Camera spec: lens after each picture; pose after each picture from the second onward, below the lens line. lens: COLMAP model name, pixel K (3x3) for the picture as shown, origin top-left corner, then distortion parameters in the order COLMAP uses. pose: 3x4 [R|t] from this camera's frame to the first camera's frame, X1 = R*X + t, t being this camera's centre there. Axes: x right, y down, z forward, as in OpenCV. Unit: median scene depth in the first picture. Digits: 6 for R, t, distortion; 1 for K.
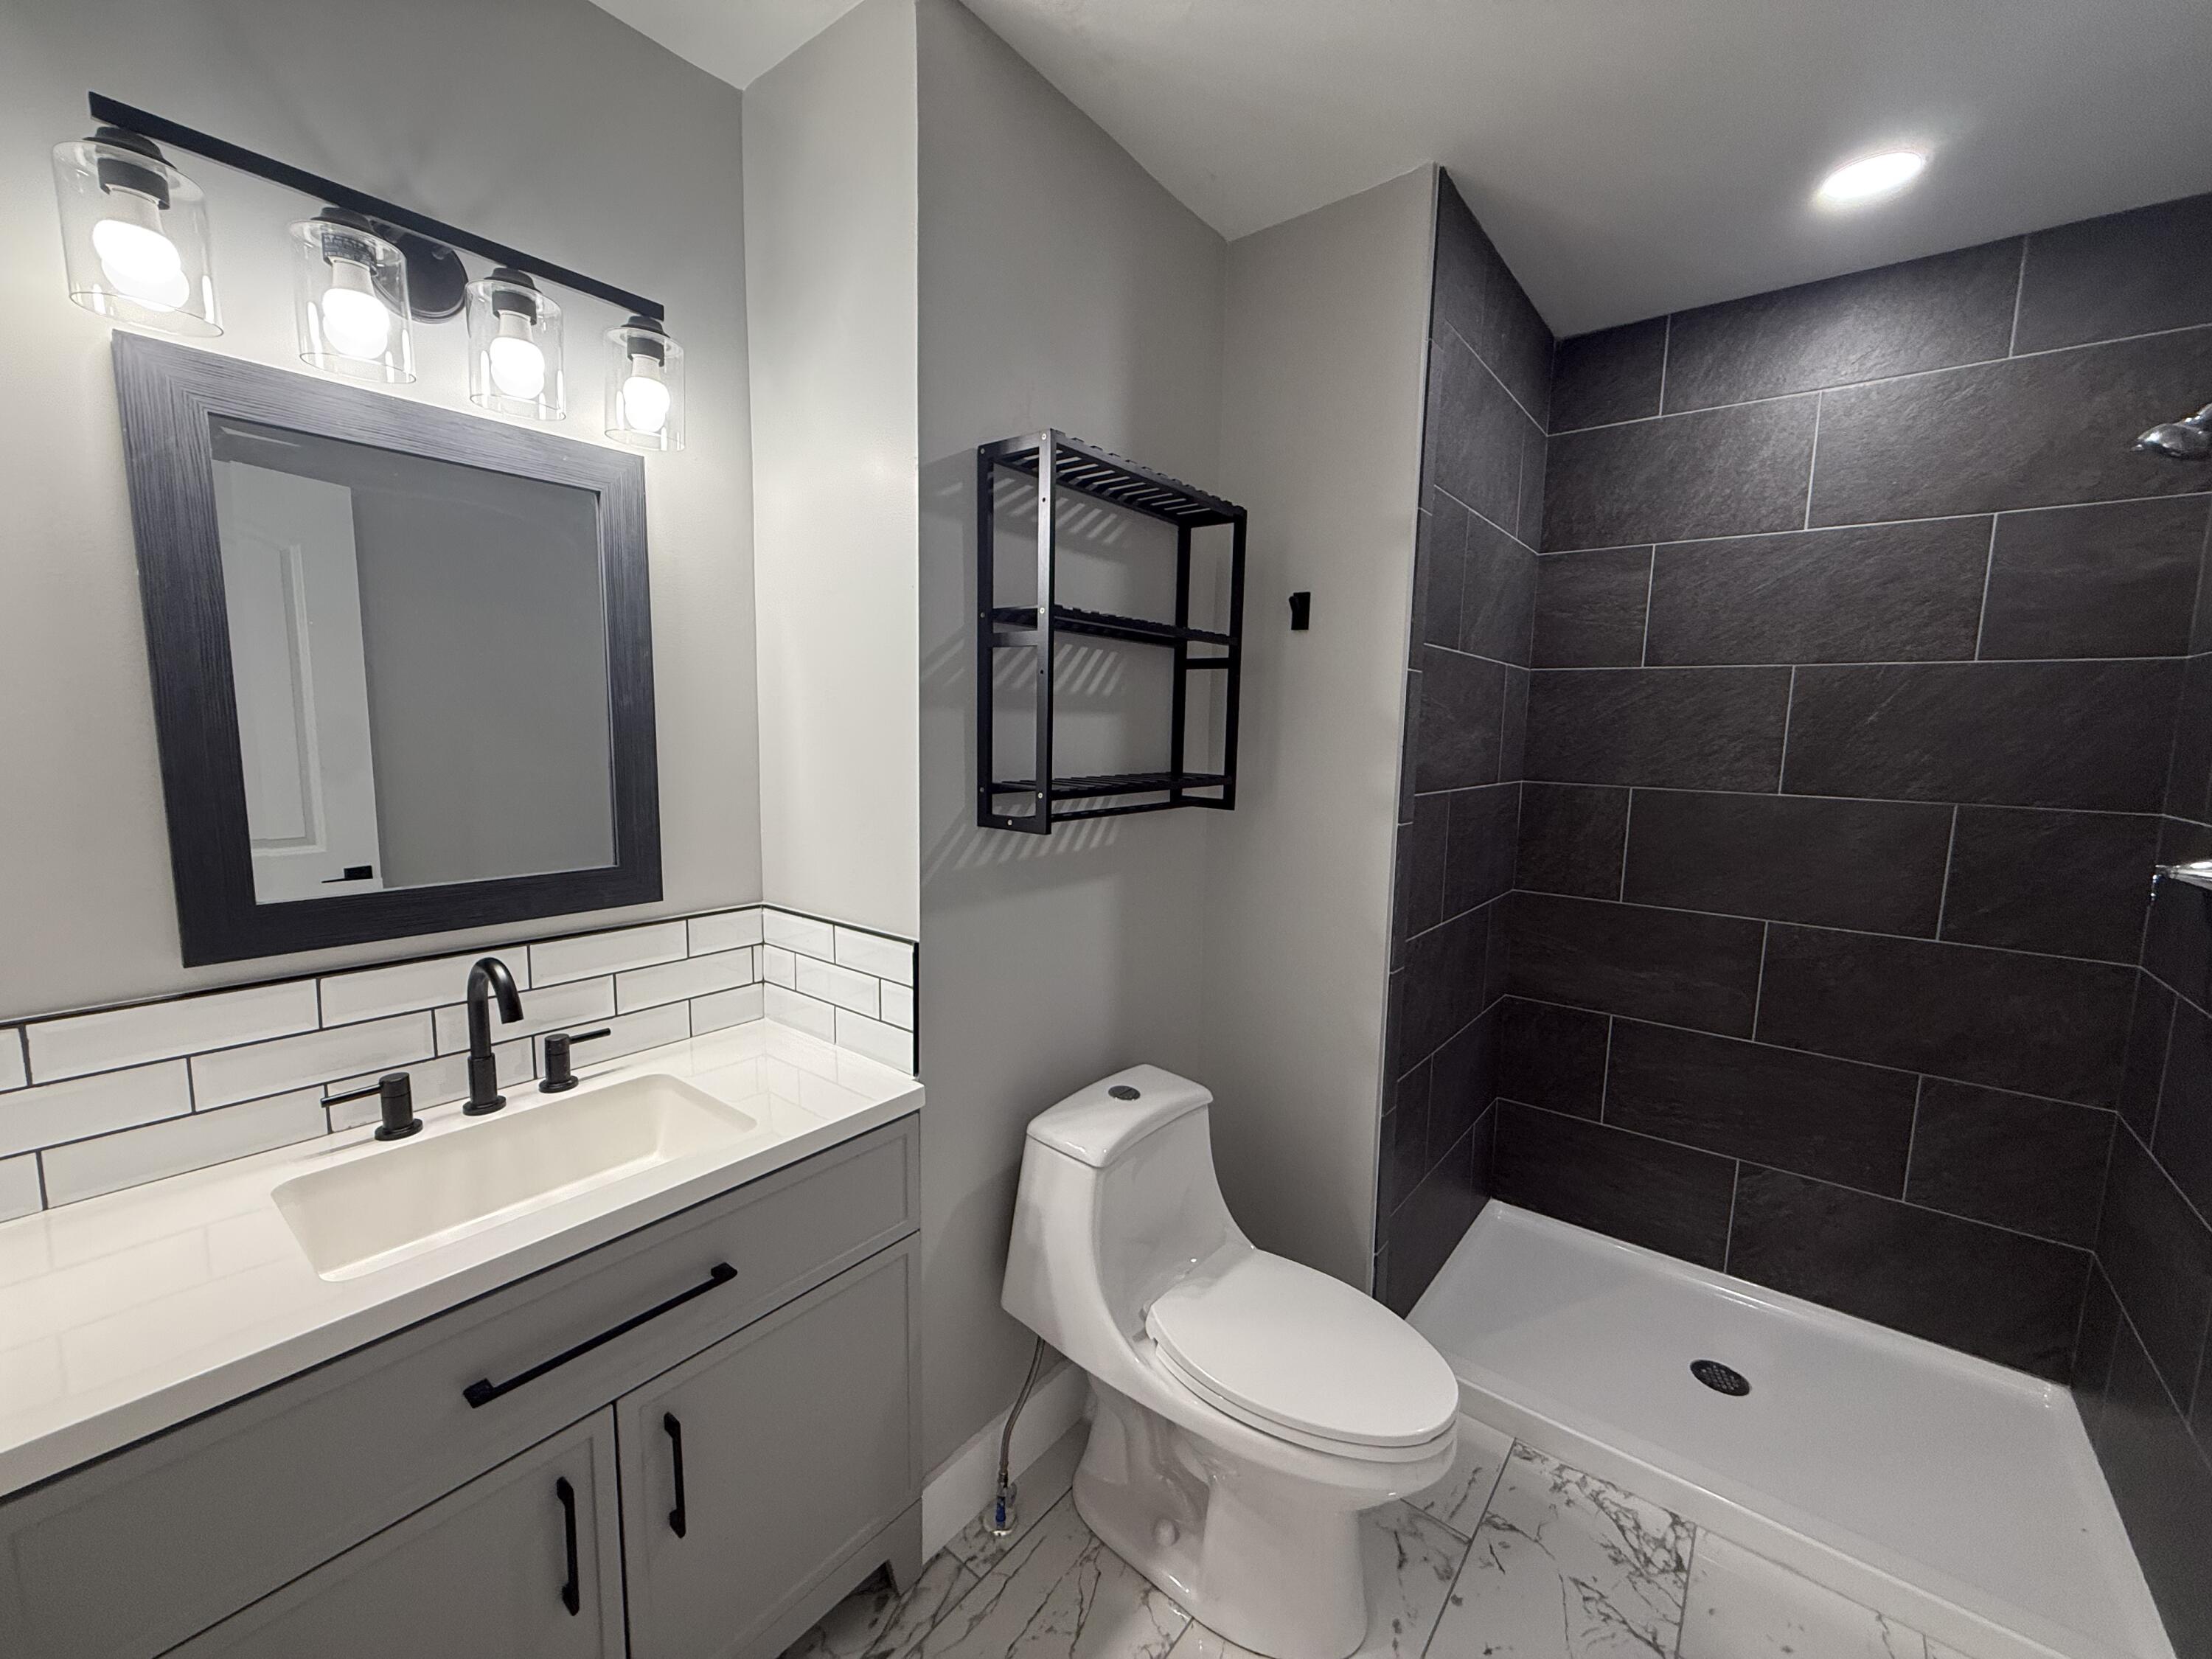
lens RADIAL K [[880.9, 0, 1106.0], [0, 880.9, 829.5], [0, 0, 1]] dist [0.001508, 0.000195]
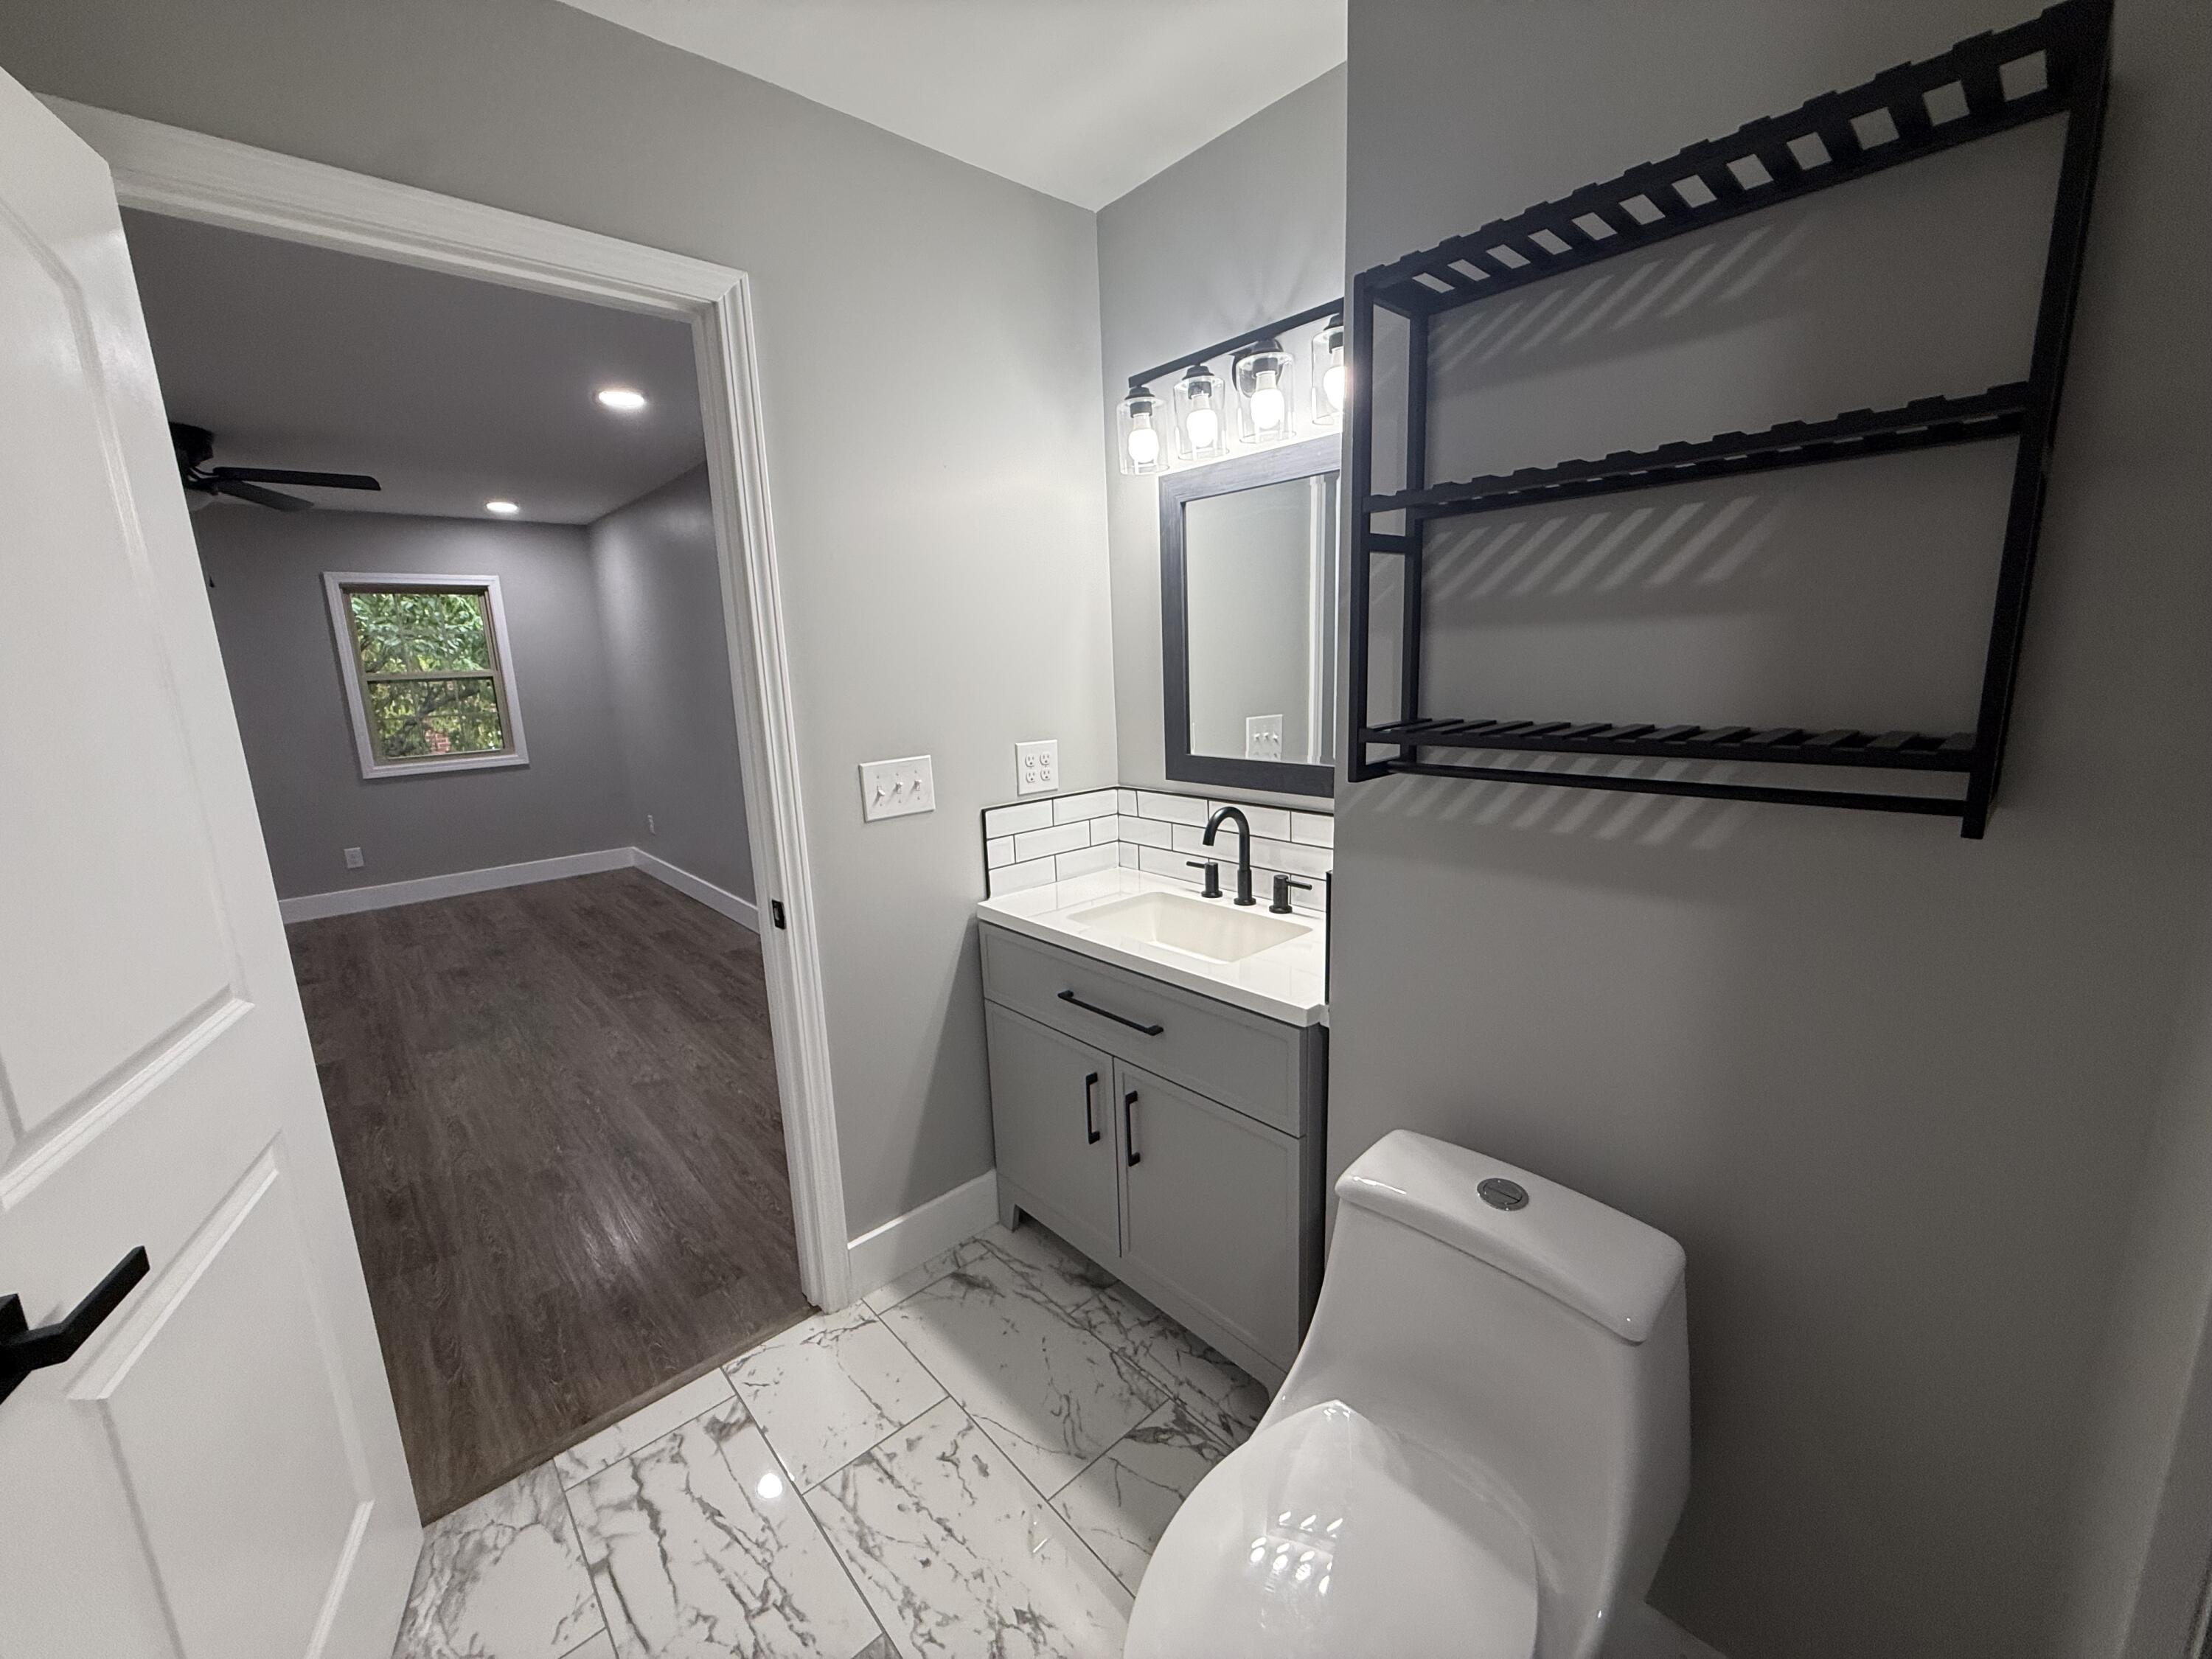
lens RADIAL K [[880.9, 0, 1106.0], [0, 880.9, 829.5], [0, 0, 1]] dist [0.001508, 0.000195]
pose [[-0.157524, 0.178445, -0.971259, 0.744390], [-0.088658, 0.977011, 0.193881, -0.085953], [0.983527, 0.116650, -0.138082, 0.837033]]
